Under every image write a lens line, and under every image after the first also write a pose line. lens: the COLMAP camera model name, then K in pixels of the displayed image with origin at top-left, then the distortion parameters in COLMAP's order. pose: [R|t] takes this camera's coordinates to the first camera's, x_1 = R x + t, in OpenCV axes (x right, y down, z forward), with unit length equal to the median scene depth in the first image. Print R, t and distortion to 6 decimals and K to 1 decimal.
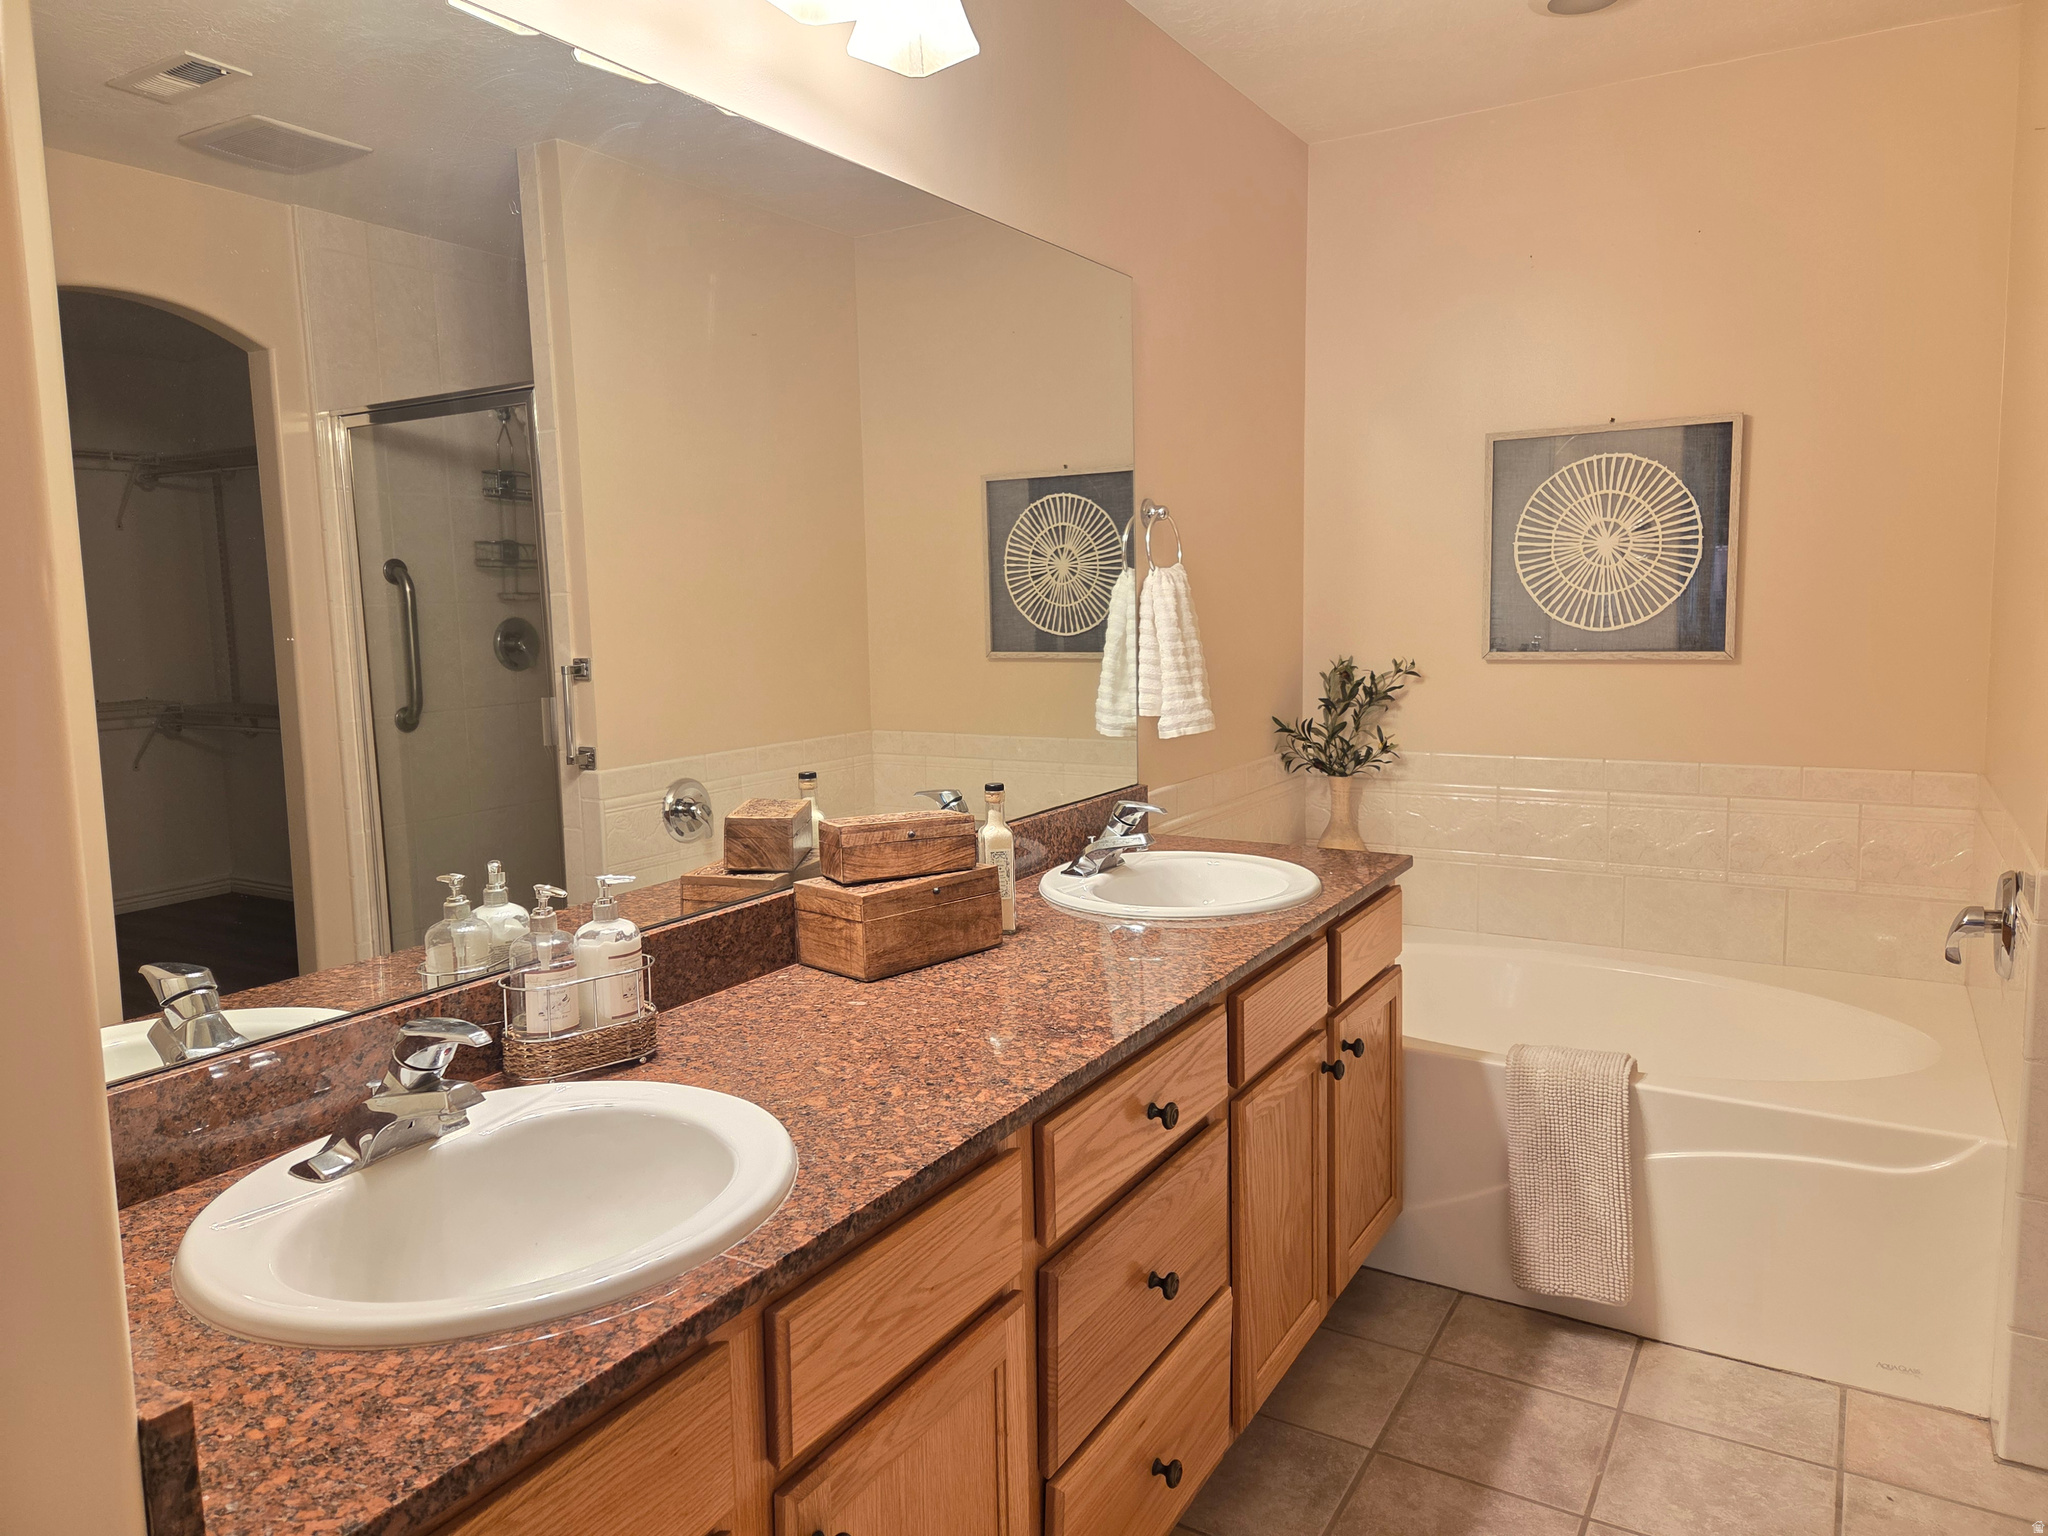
lens RADIAL K [[1369.3, 0, 1009.6], [0, 1369.3, 756.9], [0, 0, 1]] dist [0.034655, -0.021555]
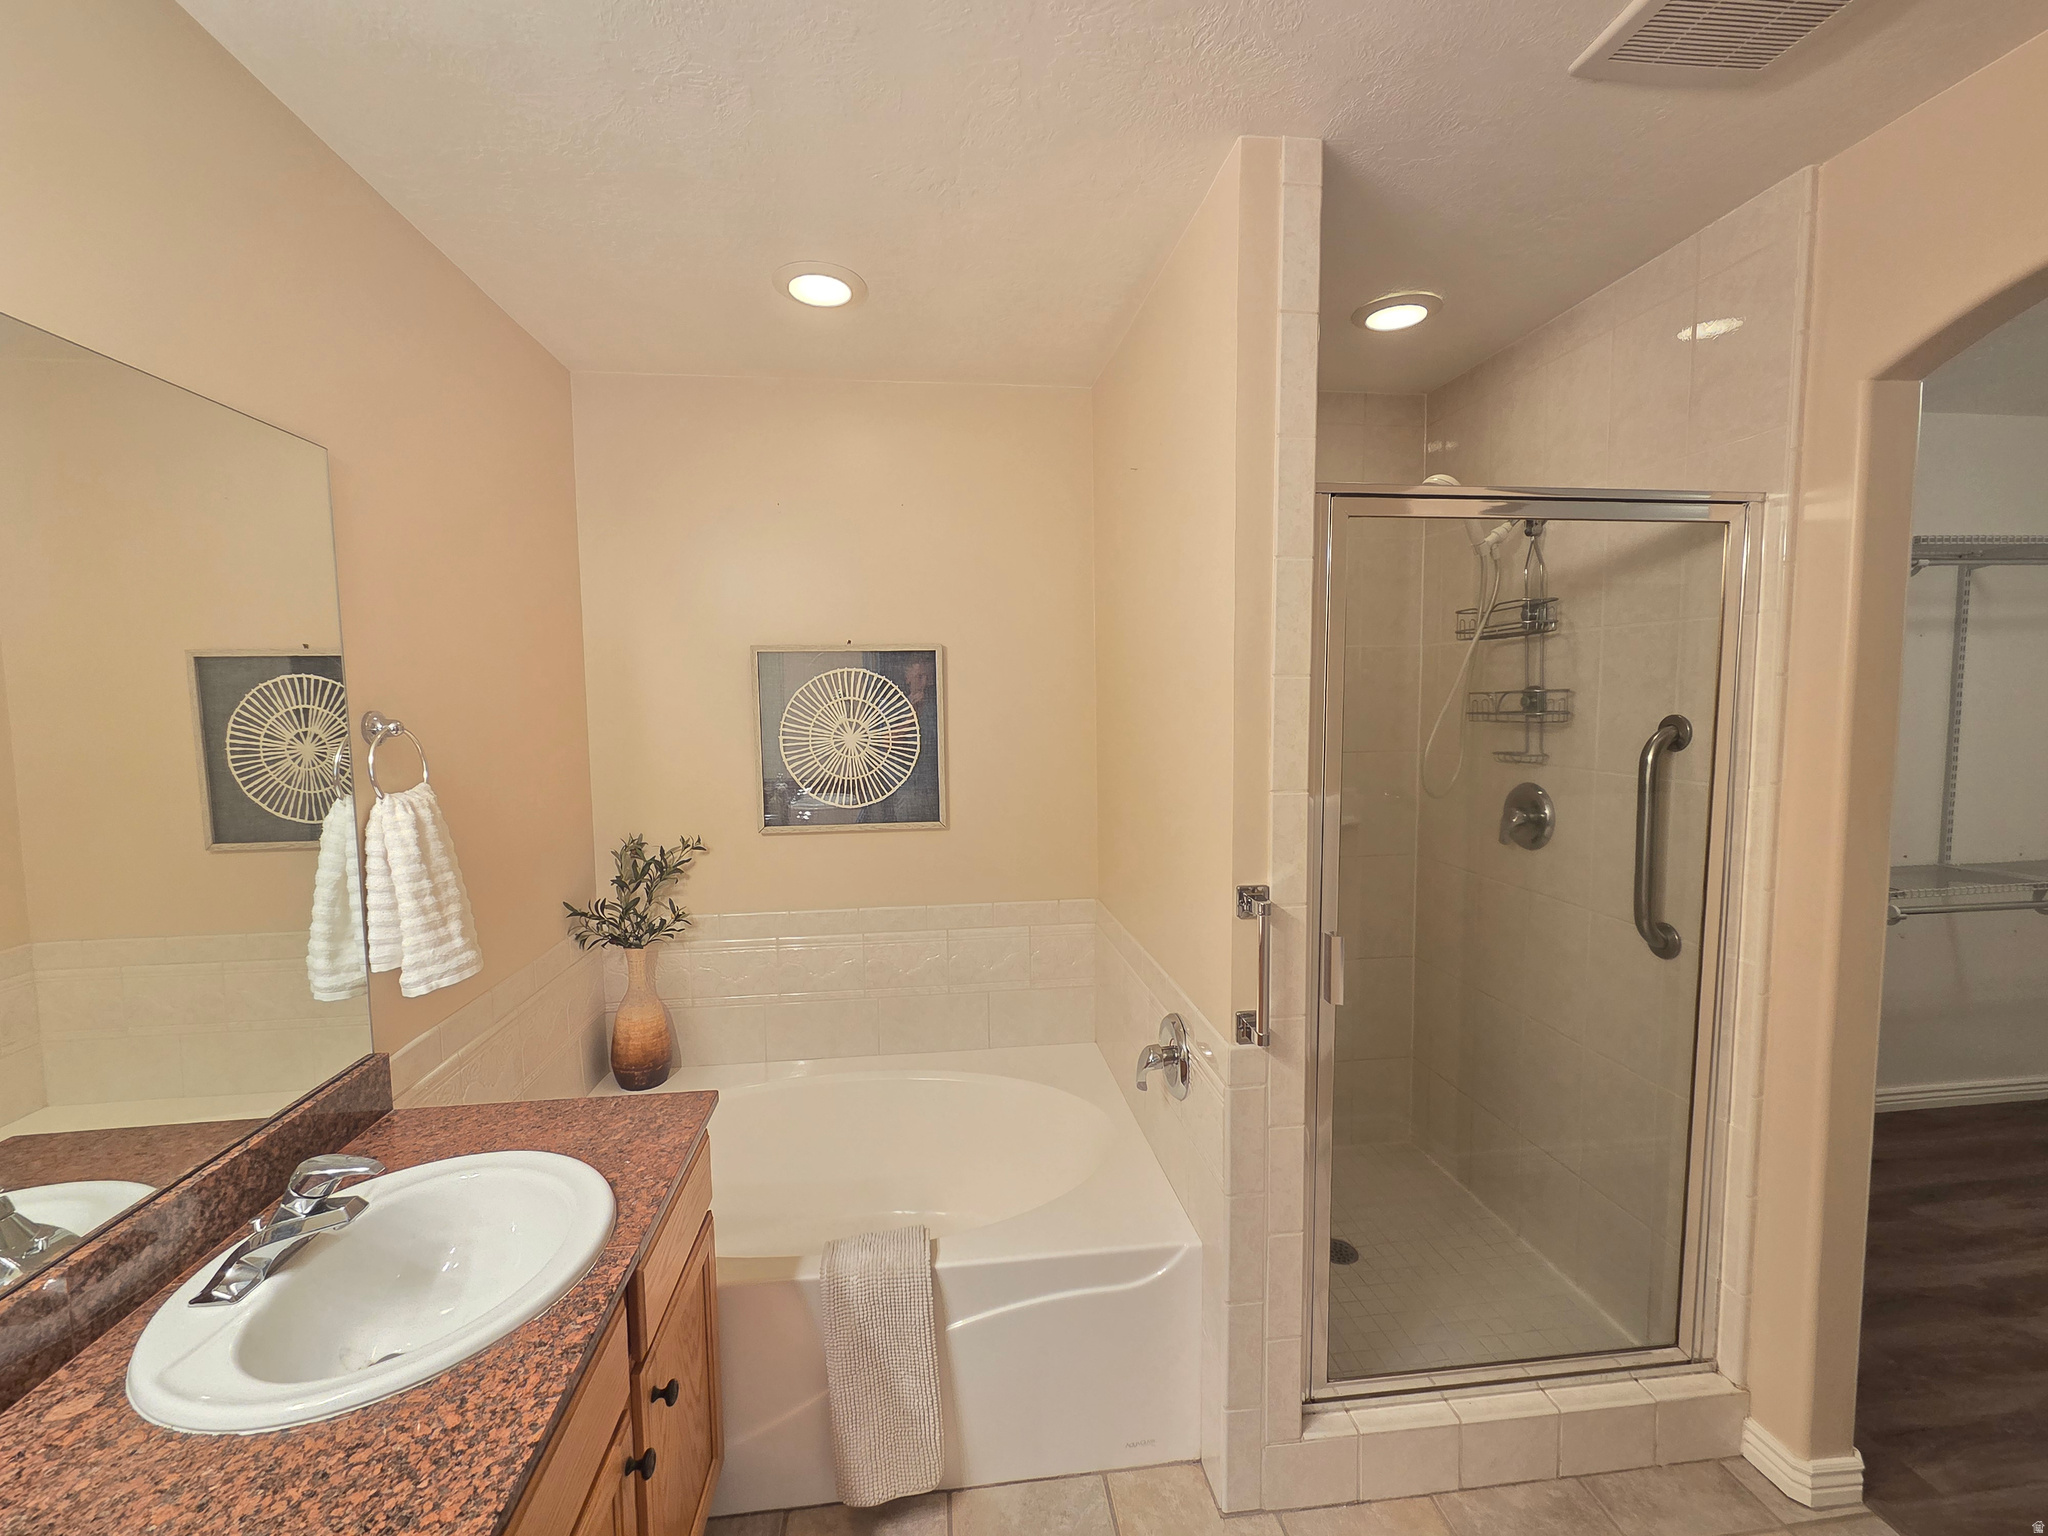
lens RADIAL K [[841.1, 0, 1017.2], [0, 841.1, 767.8], [0, 0, 1]] dist [0.001289, 0.001566]
pose [[0.788313, -0.035152, 0.614269, 0.082532], [0.064519, 0.997585, -0.025711, -0.100905], [-0.611882, 0.059900, 0.788677, 0.311012]]
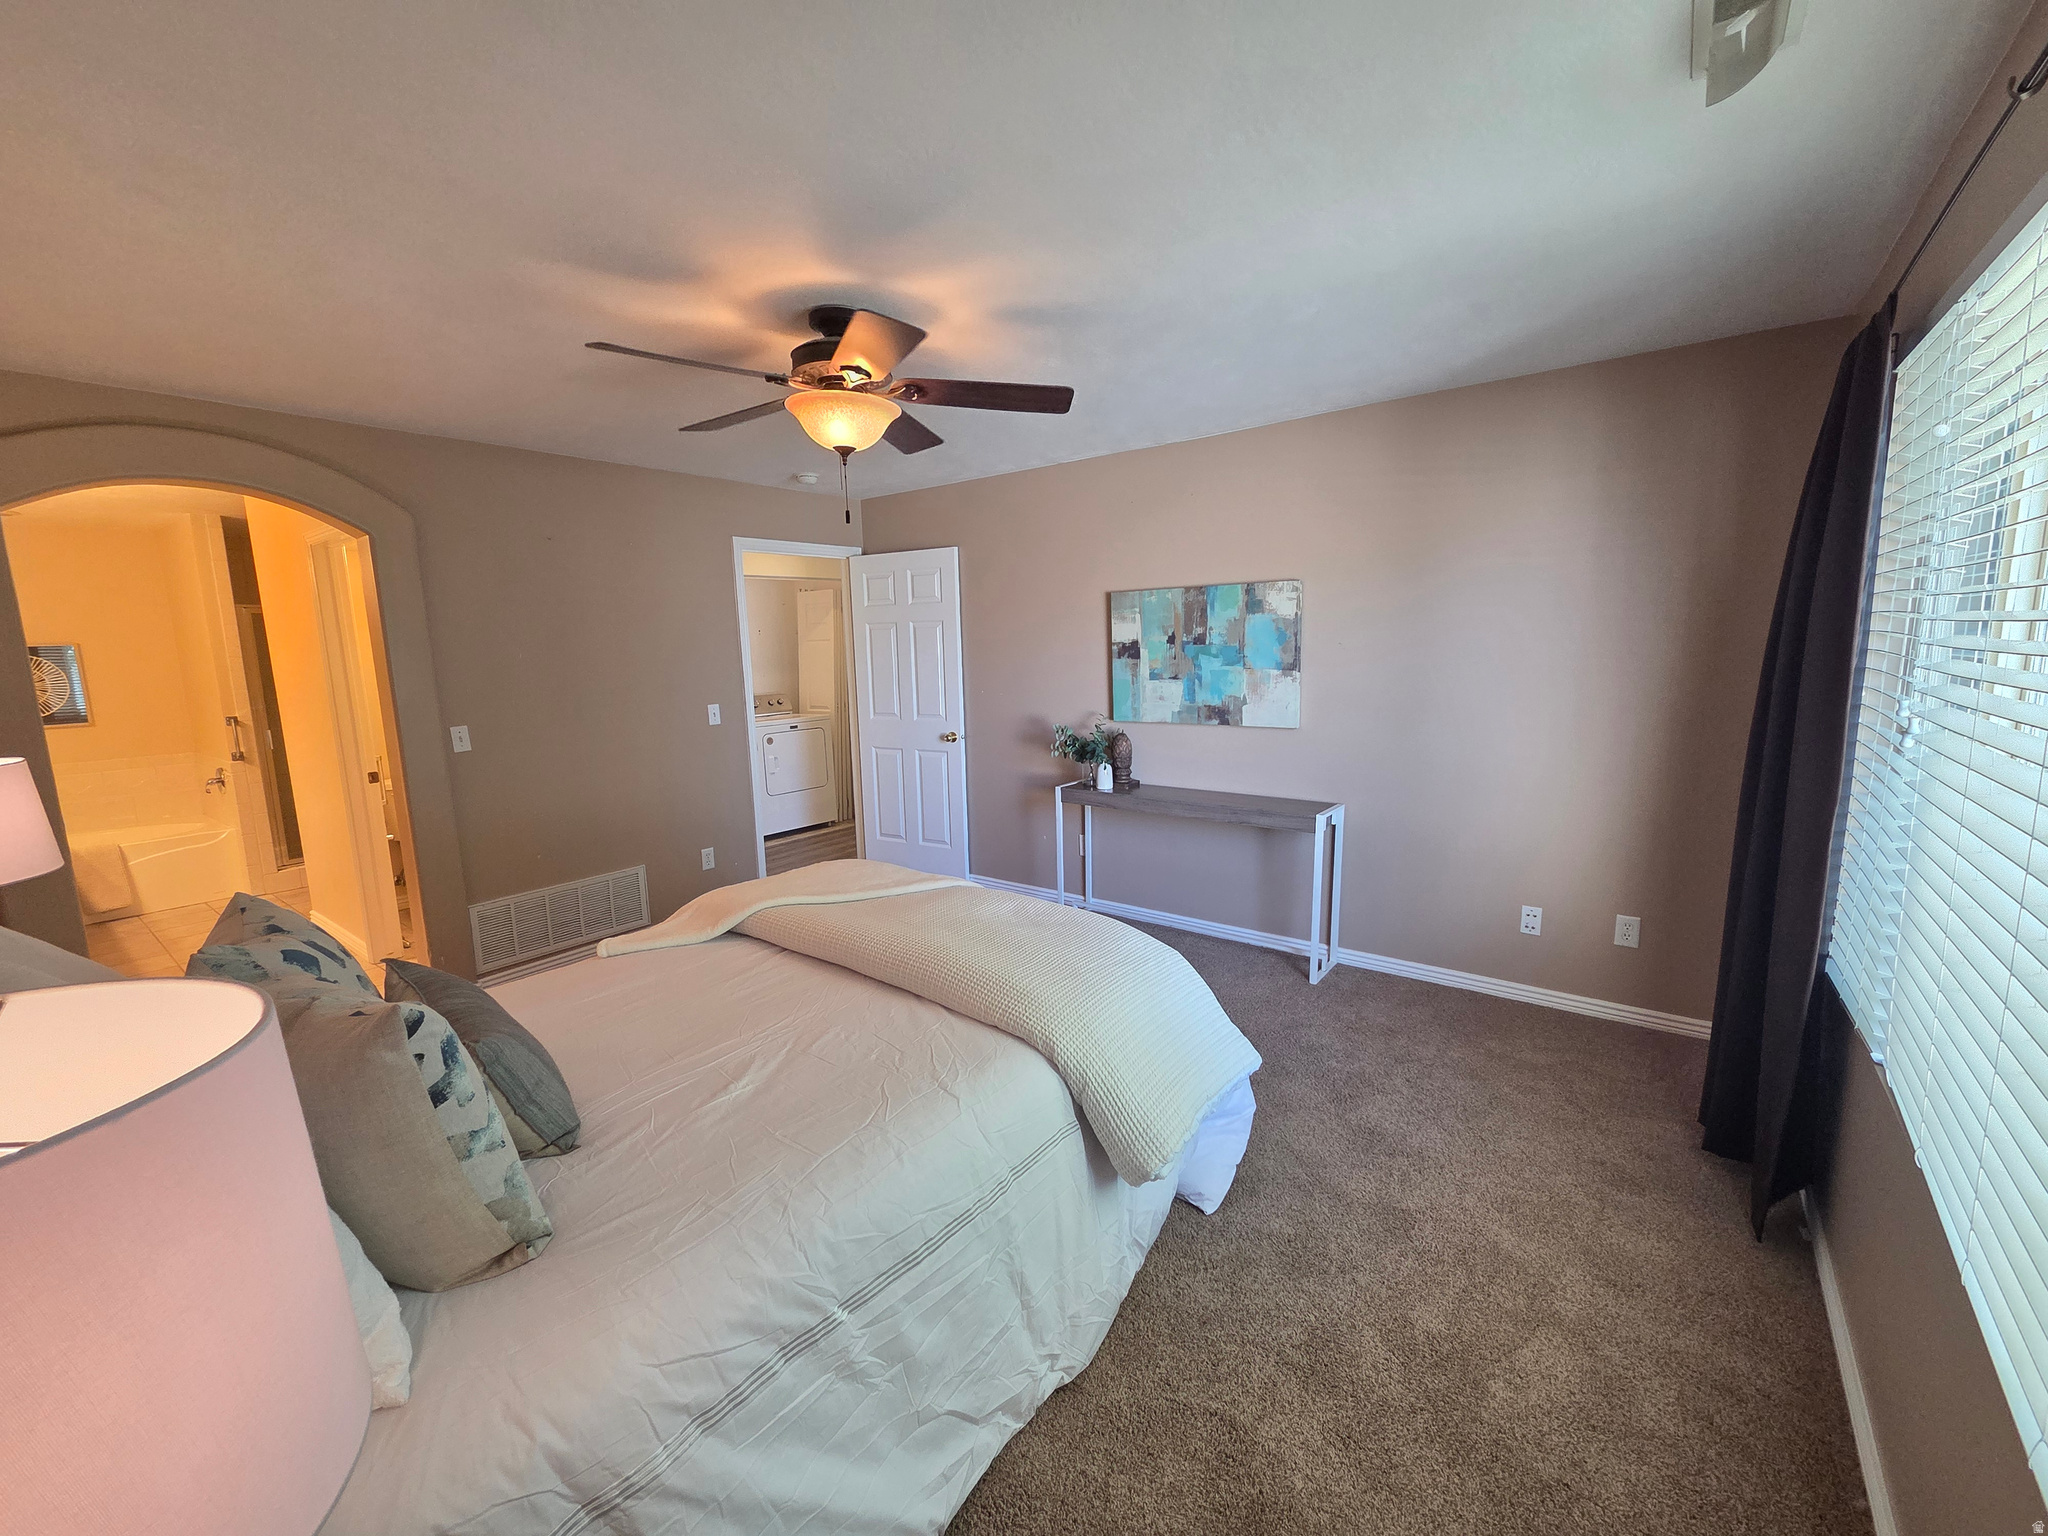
lens RADIAL K [[841.1, 0, 1005.8], [0, 841.1, 769.1], [0, 0, 1]] dist [0.001289, 0.001566]
pose [[0.112271, -0.128191, 0.985374, -1.028295], [0.138008, 0.984045, 0.112294, 0.087716], [-0.984047, 0.123382, 0.128172, -1.120778]]
